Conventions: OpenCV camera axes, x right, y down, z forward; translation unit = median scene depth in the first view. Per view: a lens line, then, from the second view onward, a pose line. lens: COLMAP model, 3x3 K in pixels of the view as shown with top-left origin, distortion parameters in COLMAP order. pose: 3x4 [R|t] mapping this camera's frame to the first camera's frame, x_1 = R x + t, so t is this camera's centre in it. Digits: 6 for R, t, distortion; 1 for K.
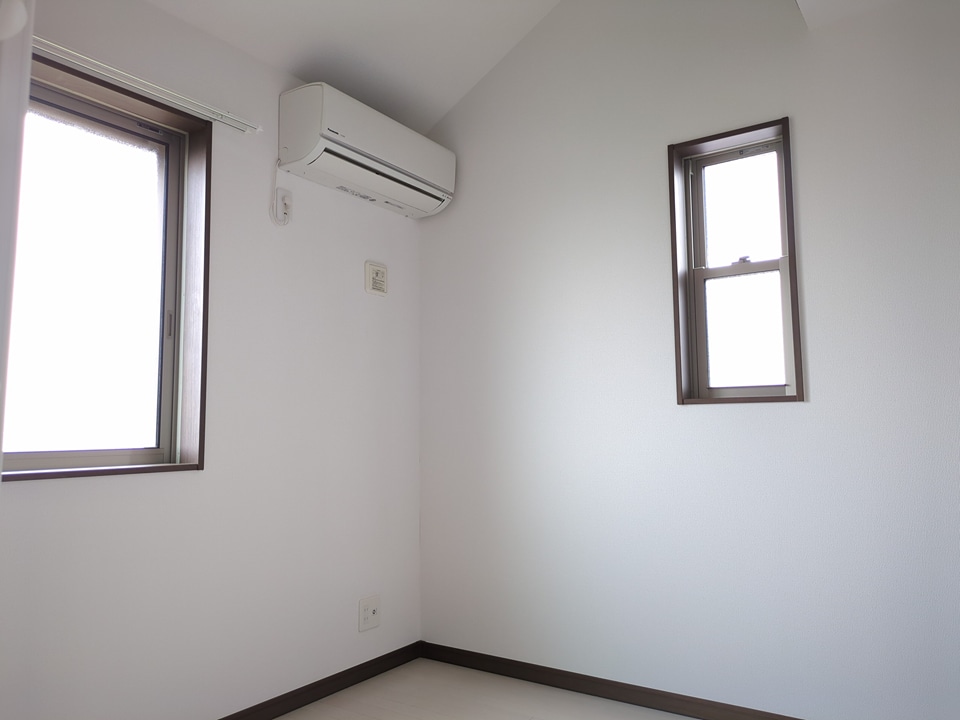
lens RADIAL K [[717.5, 0, 480.1], [0, 717.5, 359.6], [0, 0, 1]] dist [0.011244, 0.007137]
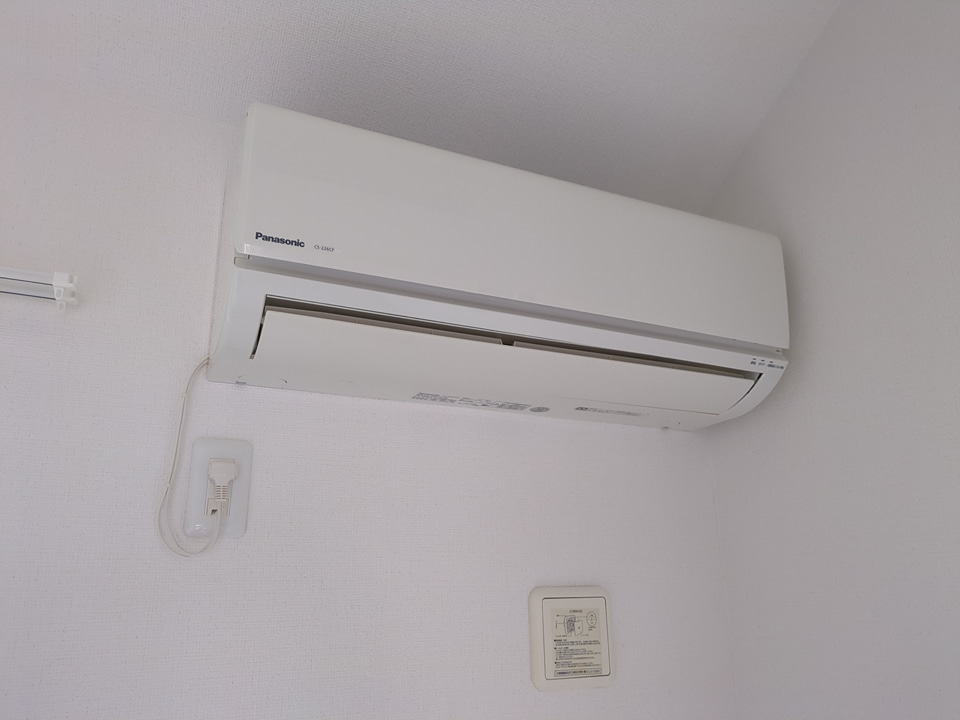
lens RADIAL K [[717.5, 0, 480.4], [0, 717.5, 360.8], [0, 0, 1]] dist [0.011244, 0.007137]
pose [[0.857893, -0.147551, -0.492187, 0.003651], [0.048016, 0.976712, -0.209112, -0.170671], [0.511580, 0.155763, 0.844999, 0.672656]]
